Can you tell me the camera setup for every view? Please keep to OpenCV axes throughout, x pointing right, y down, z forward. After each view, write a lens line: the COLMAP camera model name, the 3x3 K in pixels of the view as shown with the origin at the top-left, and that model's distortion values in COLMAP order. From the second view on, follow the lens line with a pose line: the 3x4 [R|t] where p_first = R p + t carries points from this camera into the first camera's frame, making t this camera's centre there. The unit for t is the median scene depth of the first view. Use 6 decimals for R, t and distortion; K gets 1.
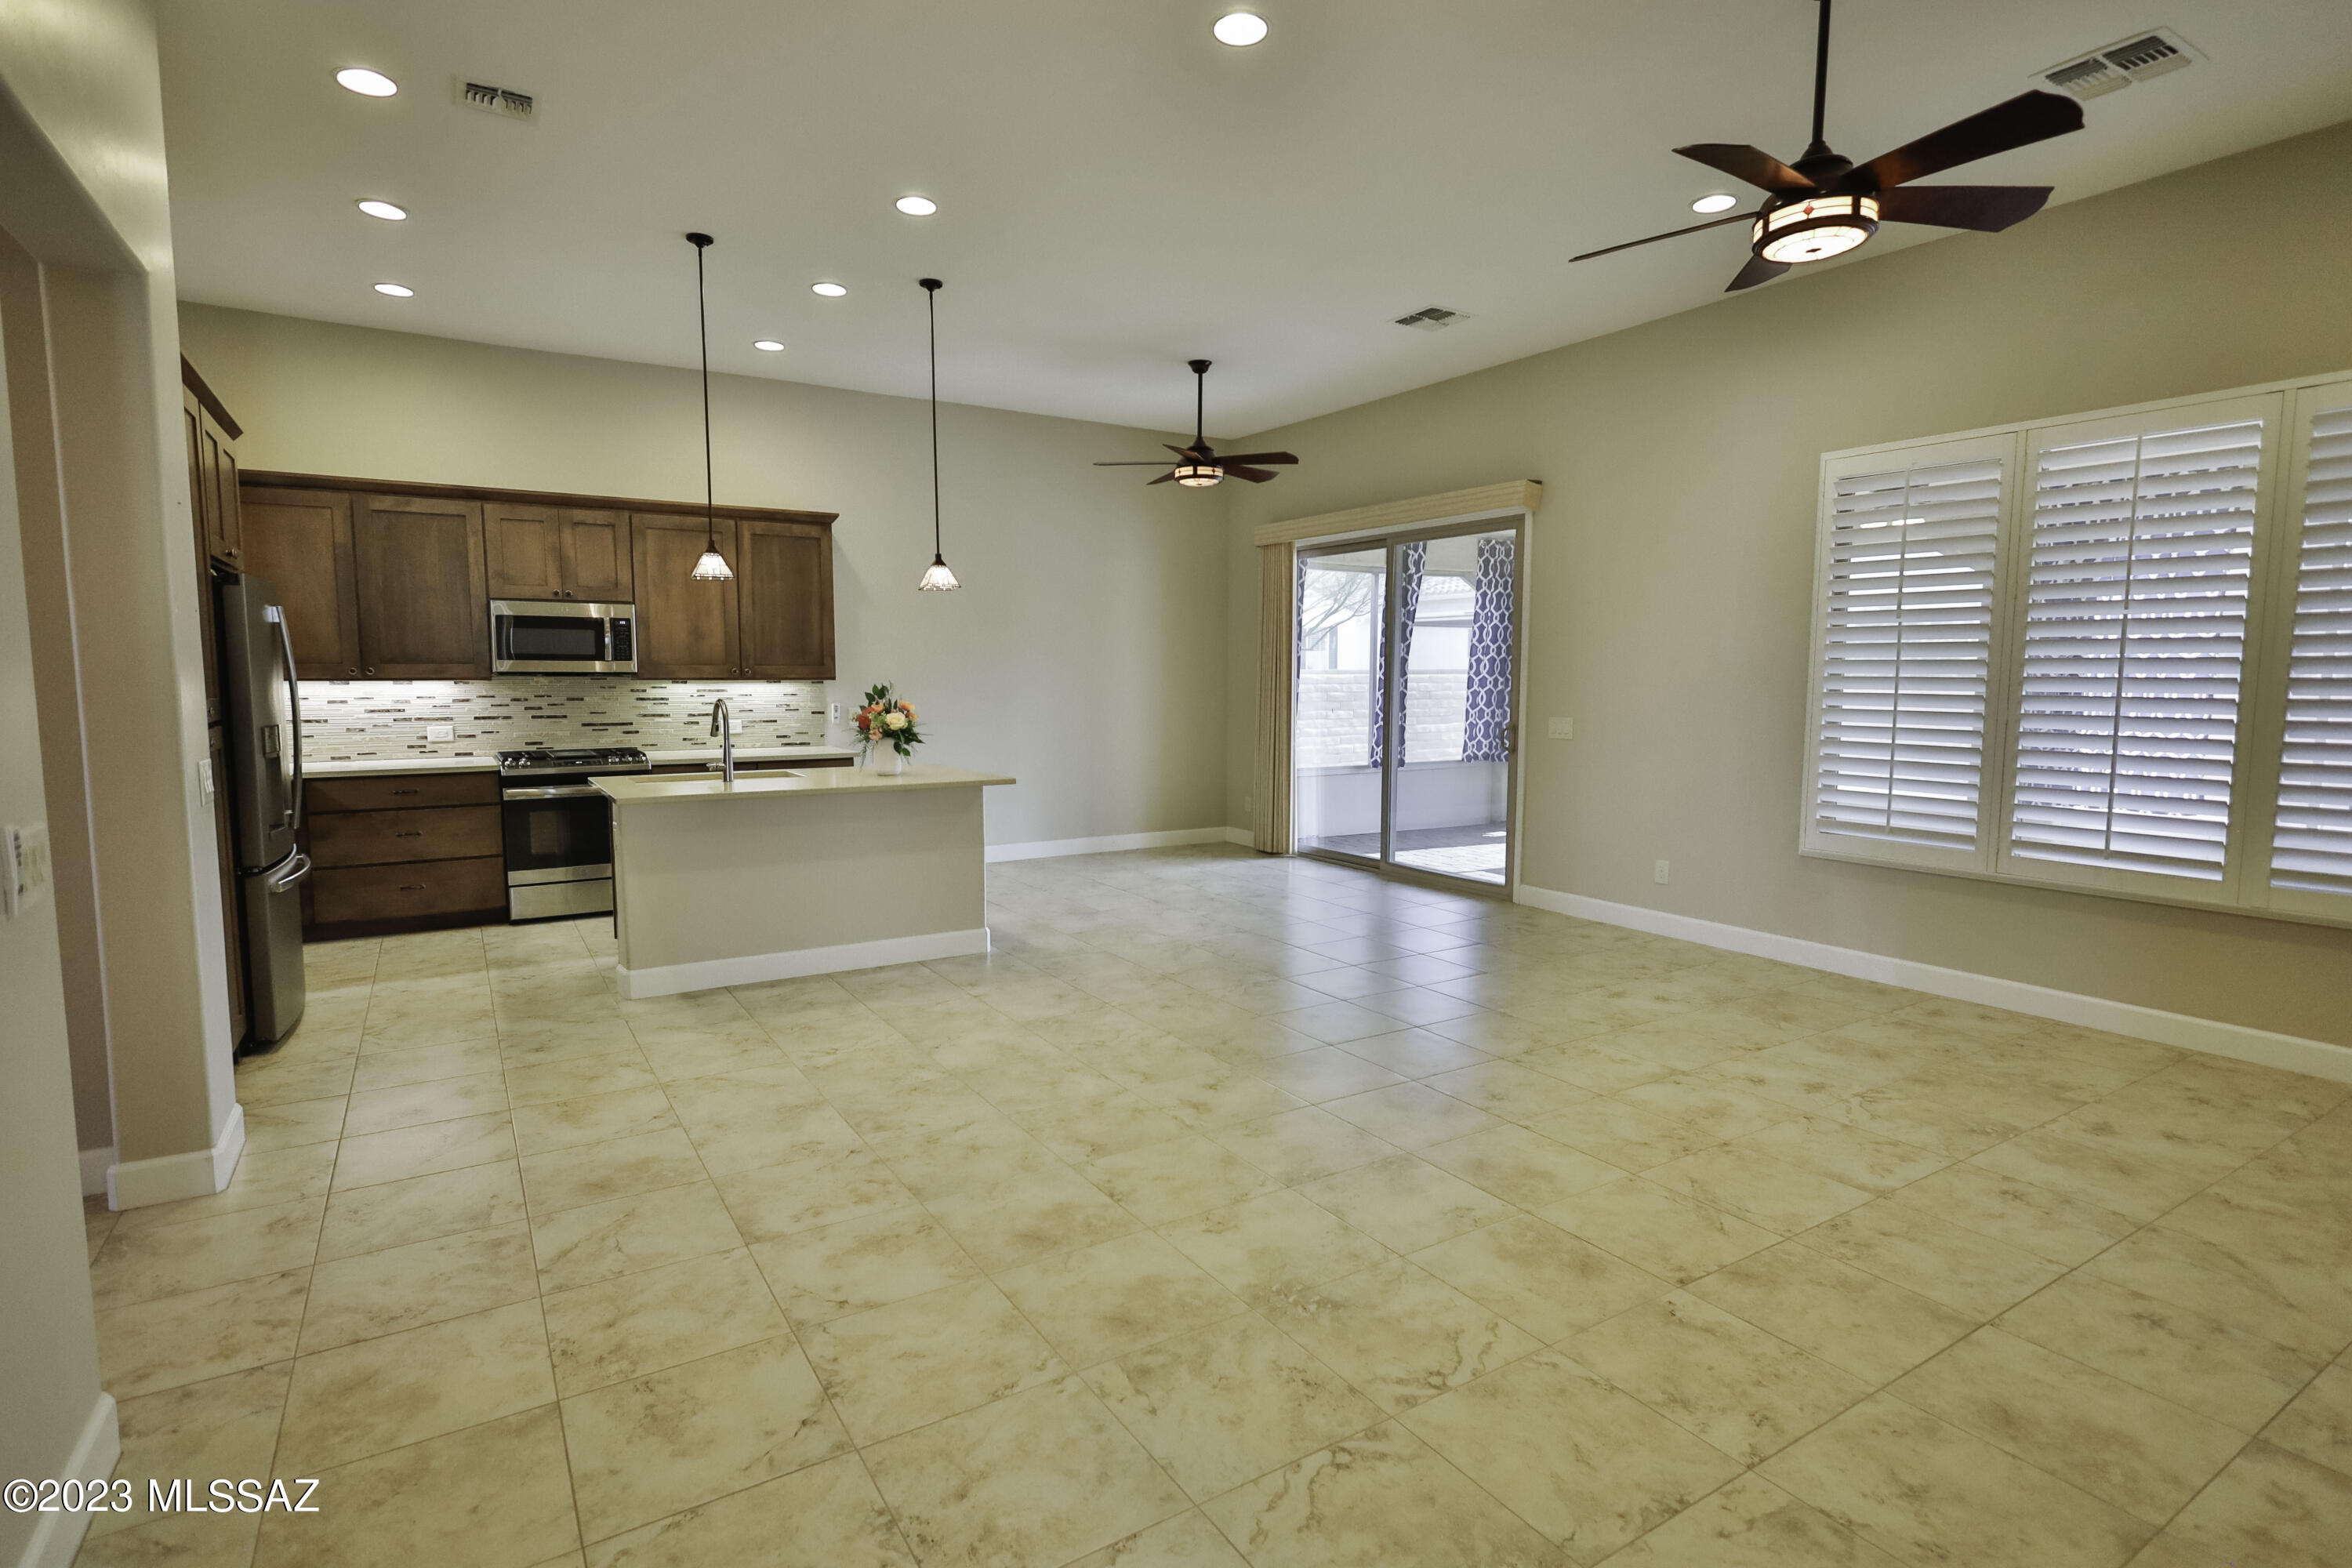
lens RADIAL K [[1164.1, 0, 1173.9], [0, 1164.1, 787.9], [0, 0, 1]] dist [0.003341, -0.001394]
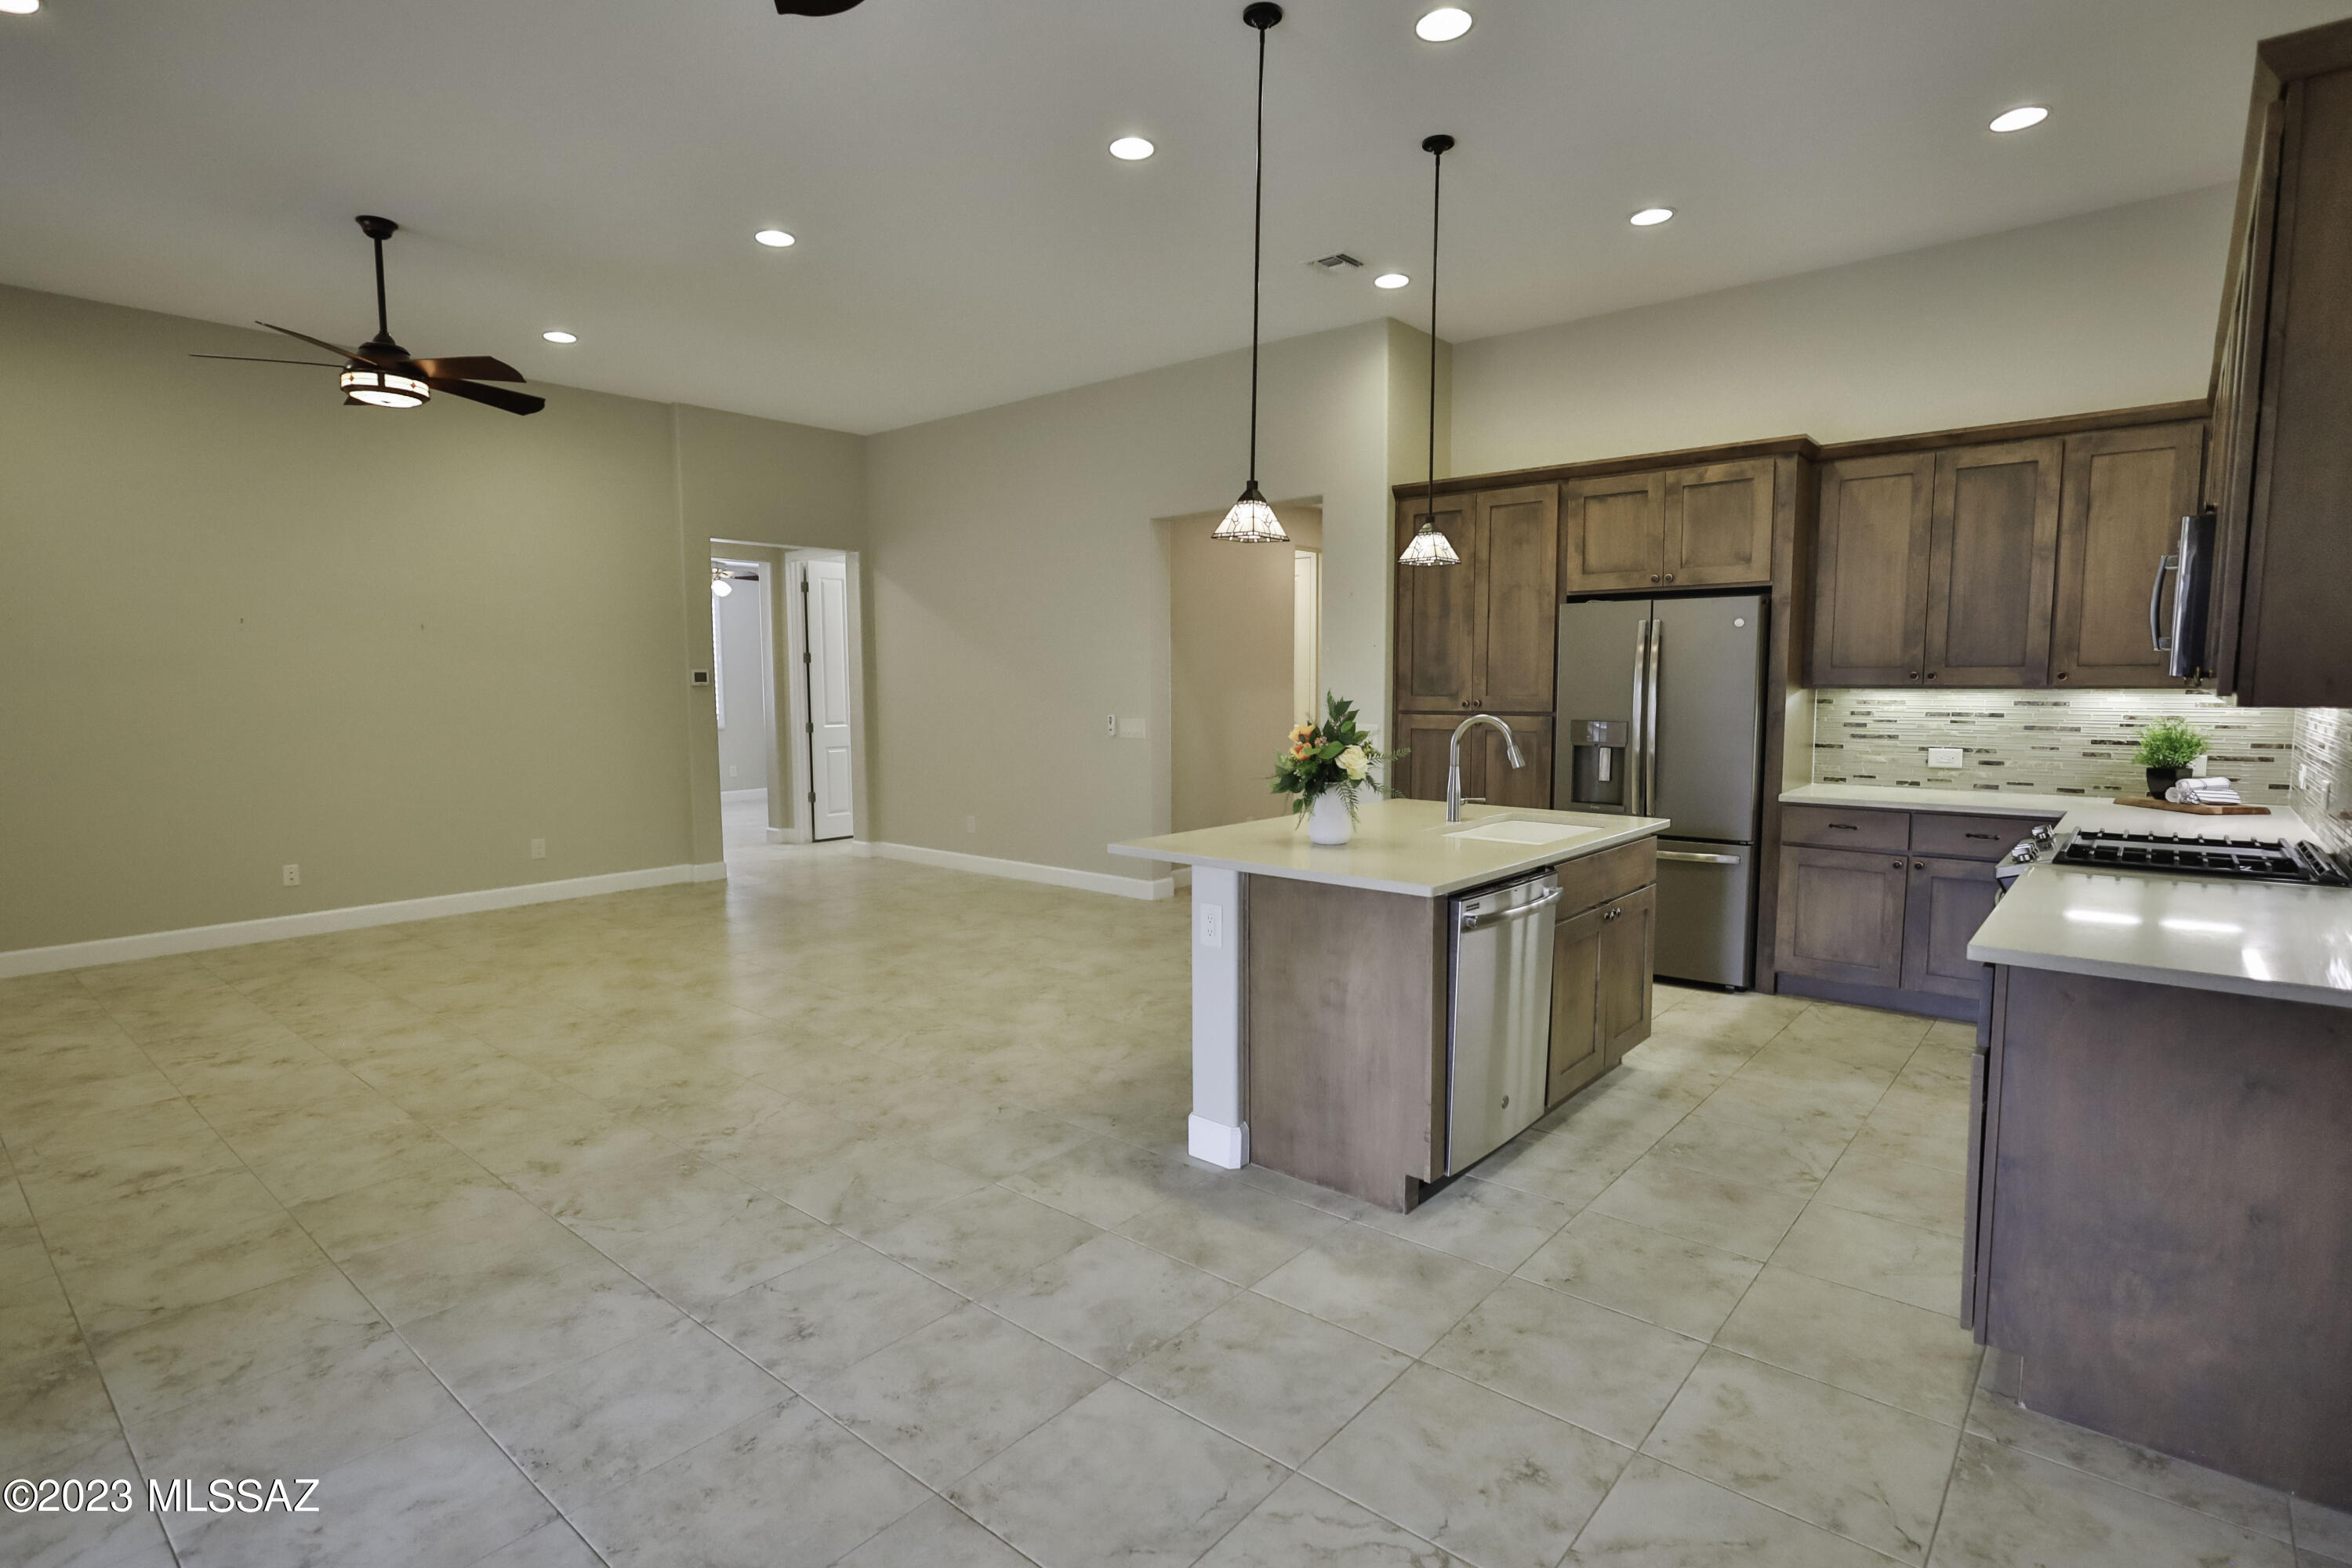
lens RADIAL K [[1164.1, 0, 1160.6], [0, 1164.1, 785.3], [0, 0, 1]] dist [0.003341, -0.001394]
pose [[-0.958290, 0.026836, -0.284535, 0.022244], [-0.027491, 0.982310, 0.185233, -0.195070], [0.284472, 0.185329, -0.940600, 1.969006]]
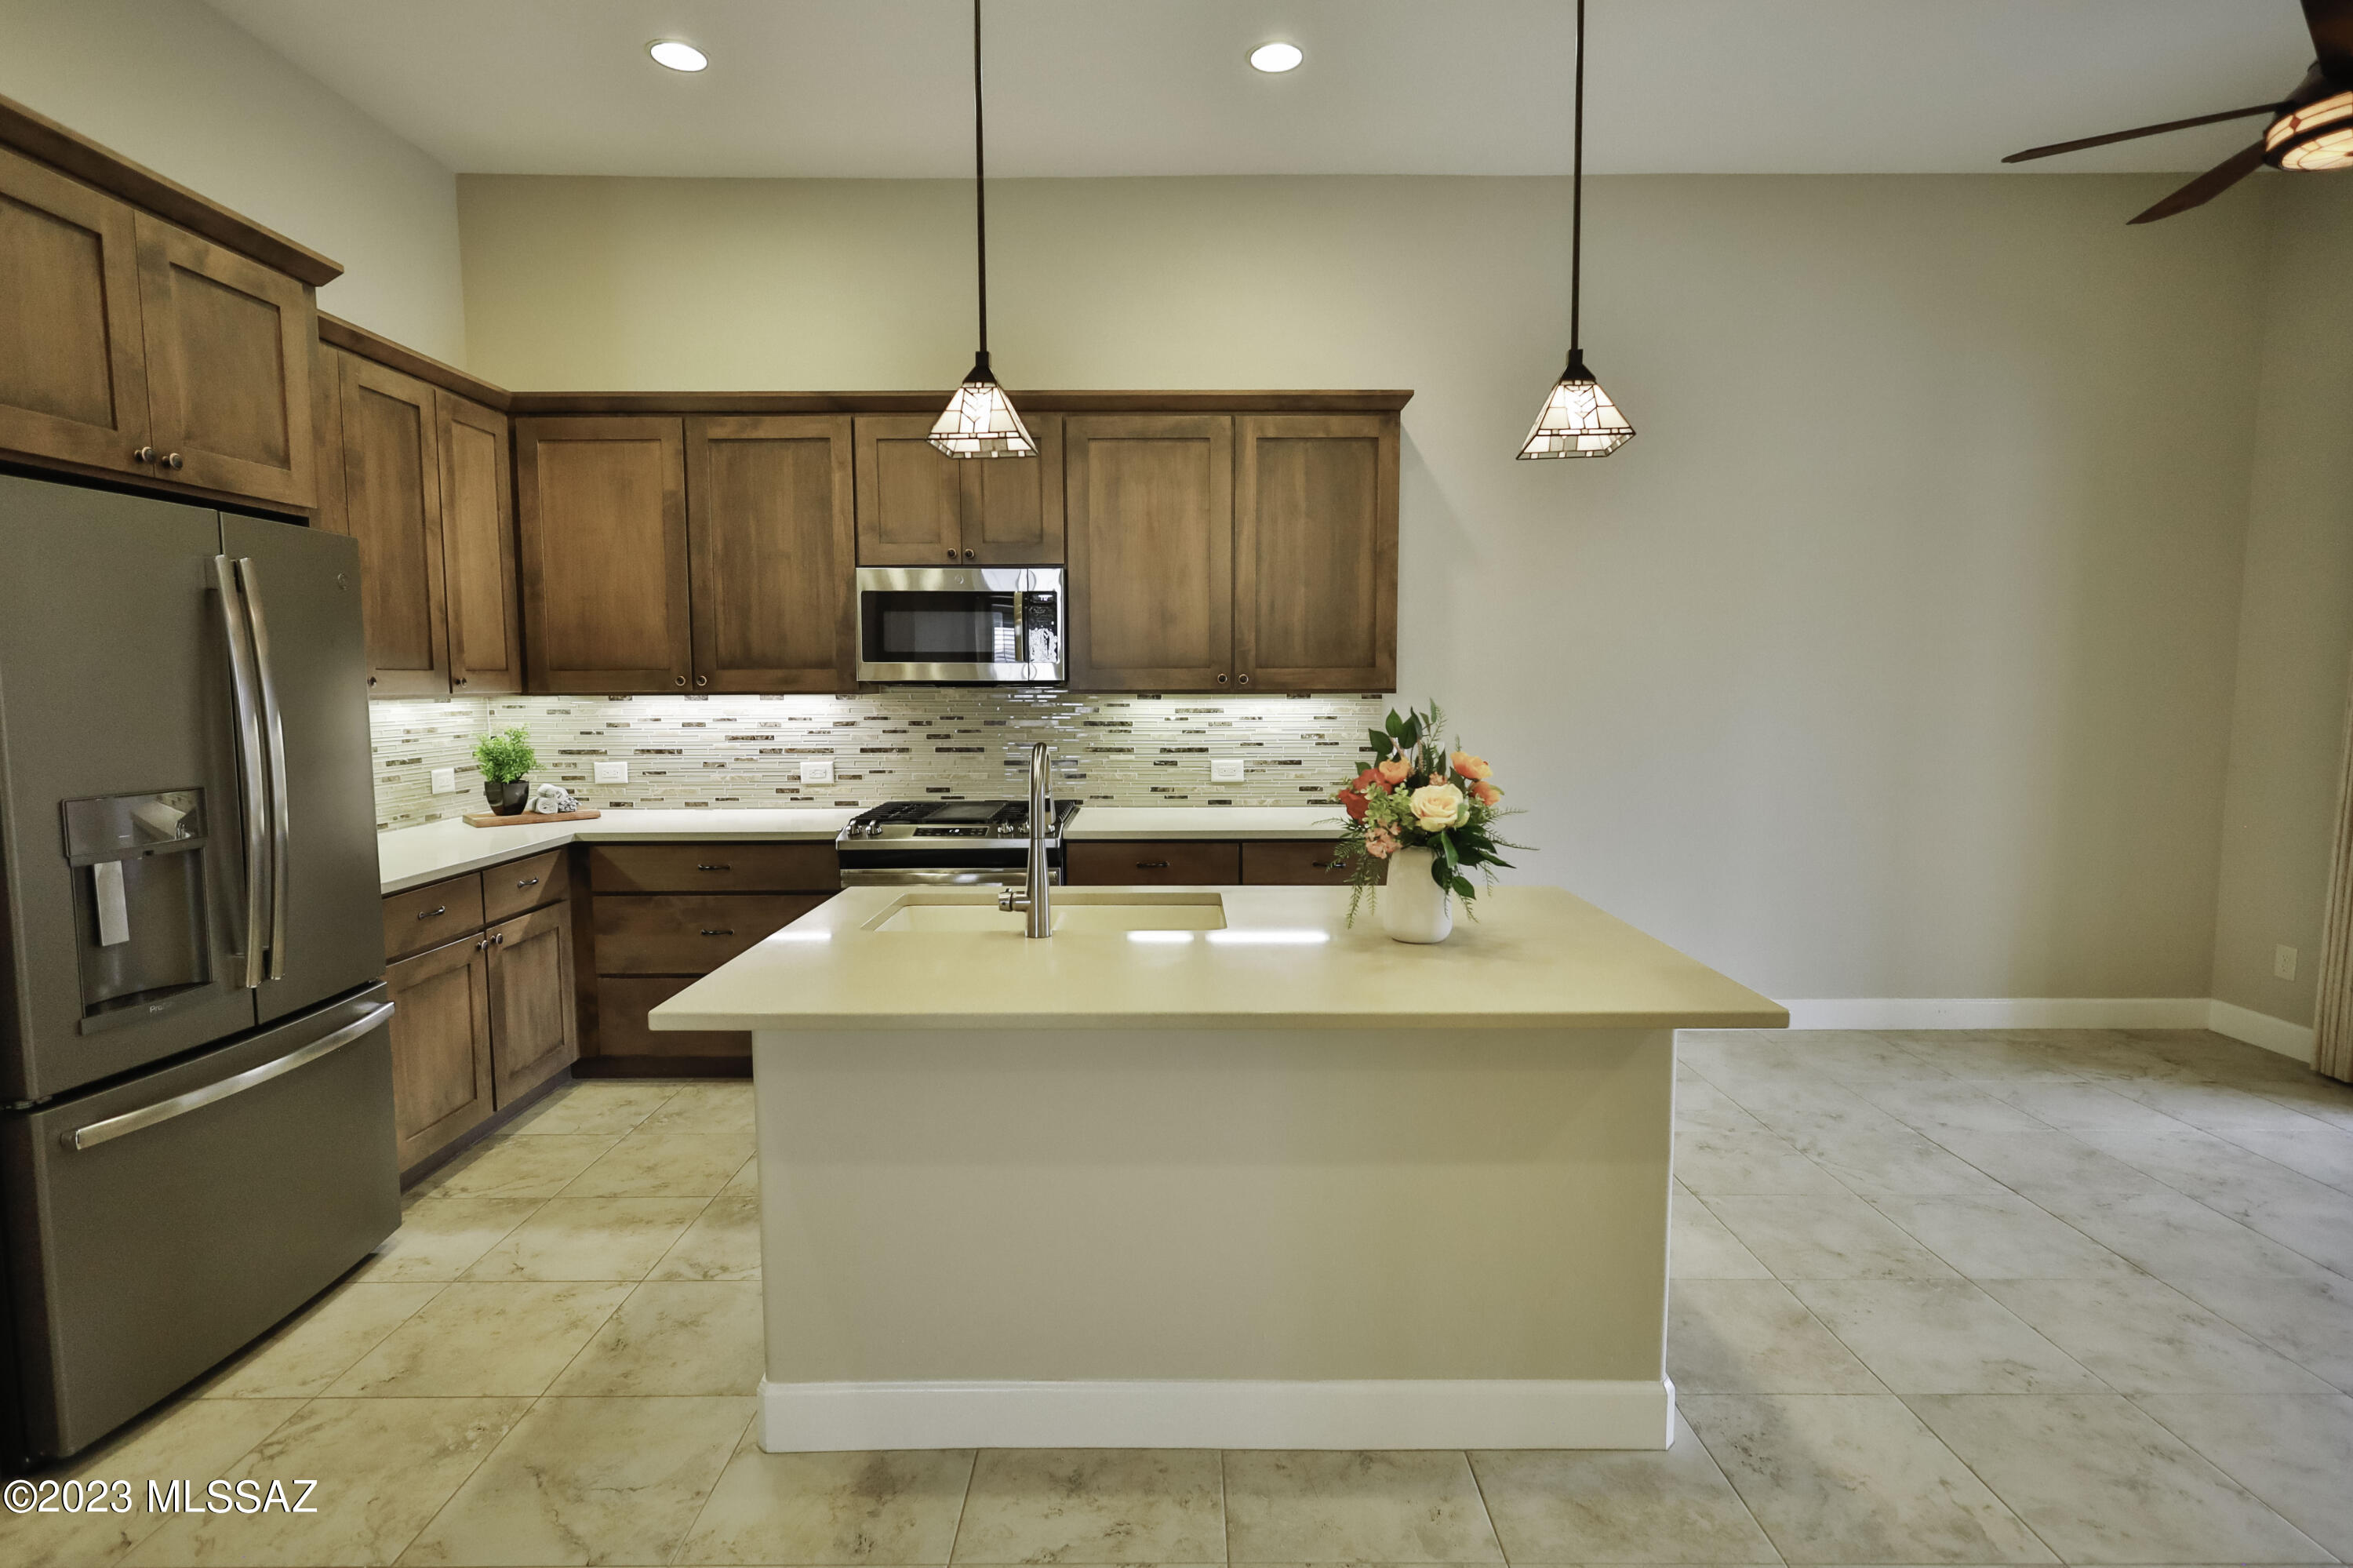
lens RADIAL K [[1164.7, 0, 1179.9], [0, 1164.7, 785.4], [0, 0, 1]] dist [0.003341, -0.001394]
pose [[0.848226, 0.043447, -0.527850, -0.136721], [-0.047590, 0.998850, 0.005741, -0.078221], [0.527492, 0.020251, 0.849318, 0.789404]]
